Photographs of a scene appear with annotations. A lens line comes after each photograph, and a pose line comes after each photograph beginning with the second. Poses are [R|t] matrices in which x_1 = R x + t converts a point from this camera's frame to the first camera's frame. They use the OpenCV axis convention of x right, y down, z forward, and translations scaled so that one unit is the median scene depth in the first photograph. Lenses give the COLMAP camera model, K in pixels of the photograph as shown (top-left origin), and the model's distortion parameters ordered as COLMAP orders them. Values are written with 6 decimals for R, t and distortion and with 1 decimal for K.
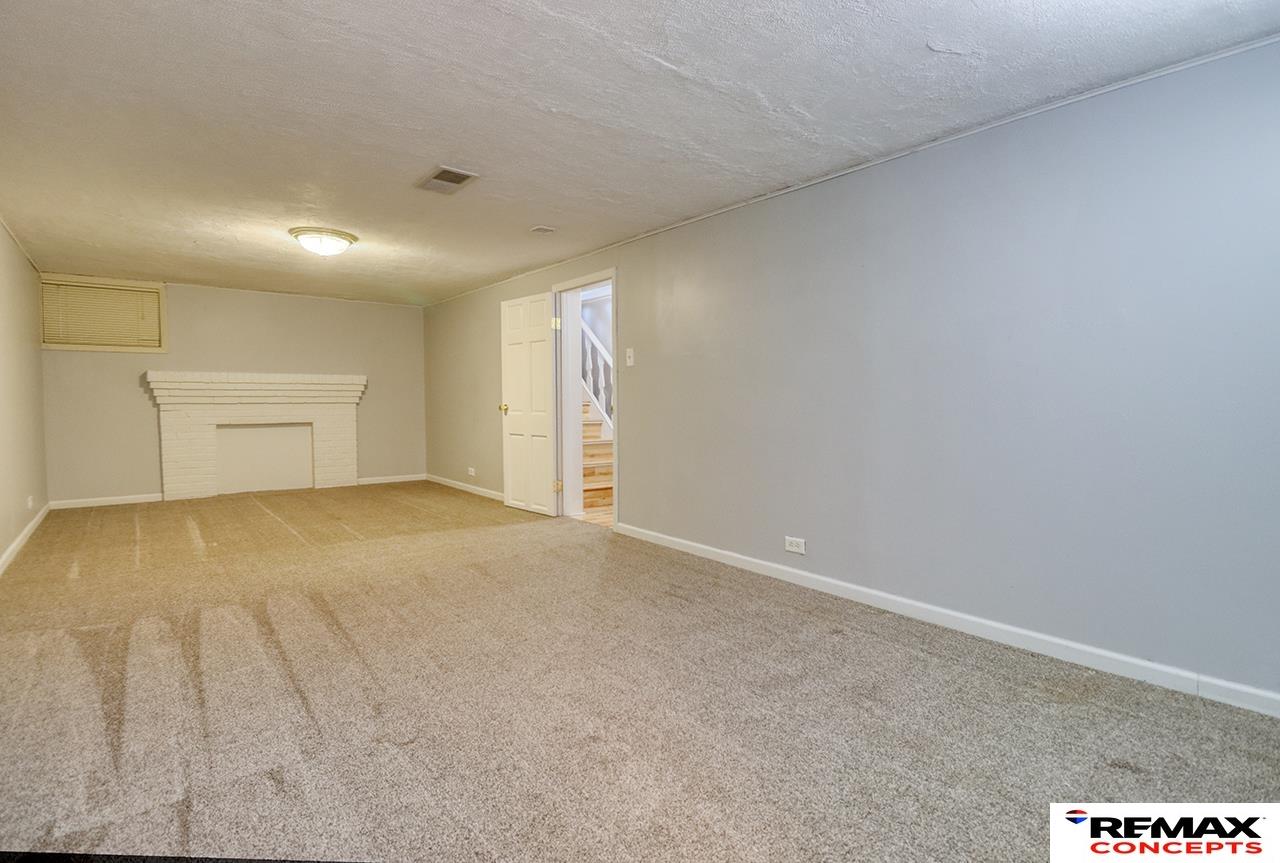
lens RADIAL K [[592.1, 0, 644.2], [0, 592.1, 427.4], [0, 0, 1]] dist [-0.007573, -0.007489]
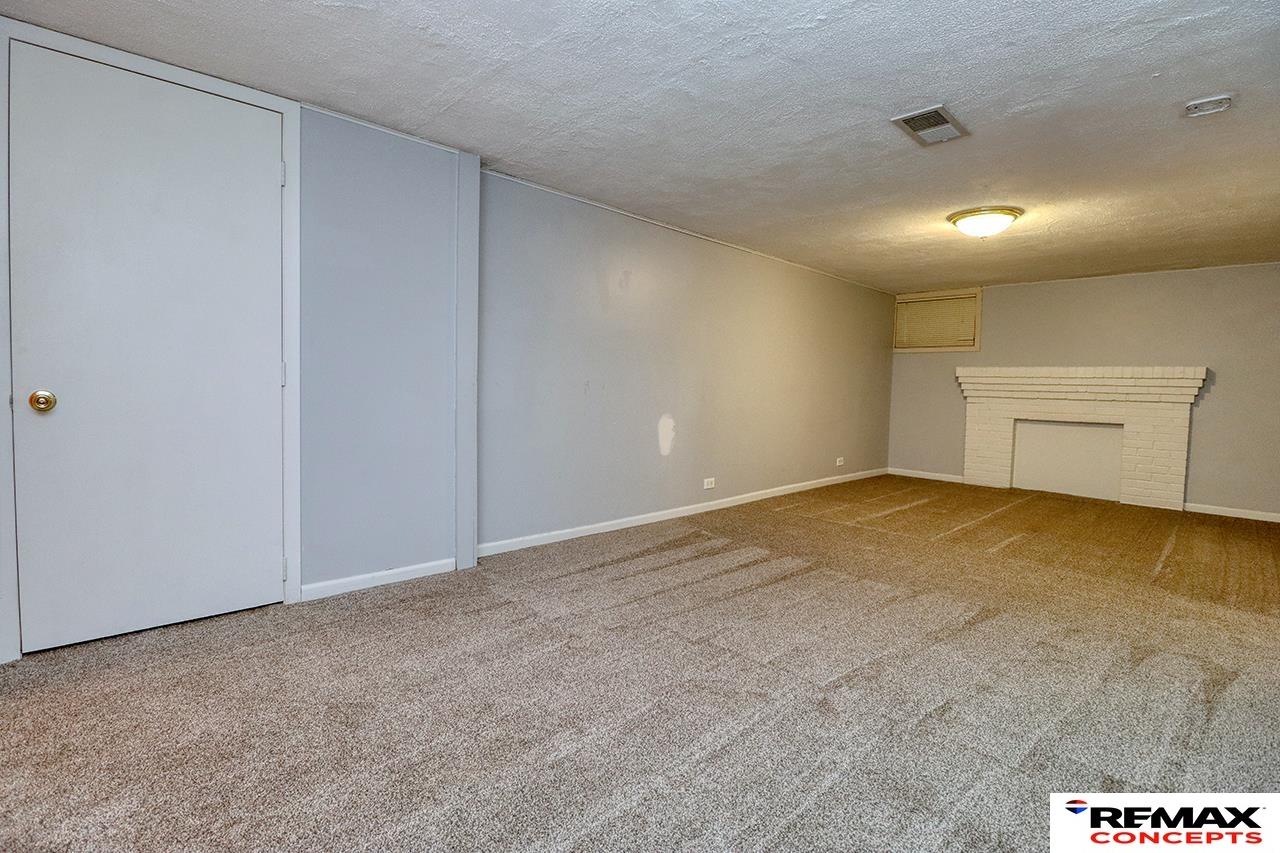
lens RADIAL K [[592.1, 0, 644.6], [0, 592.1, 425.1], [0, 0, 1]] dist [-0.007573, -0.007489]
pose [[0.082296, 0.068153, -0.994275, 0.368184], [-0.070144, 0.995581, 0.062437, -0.019058], [0.994136, 0.064605, 0.086713, 0.428305]]
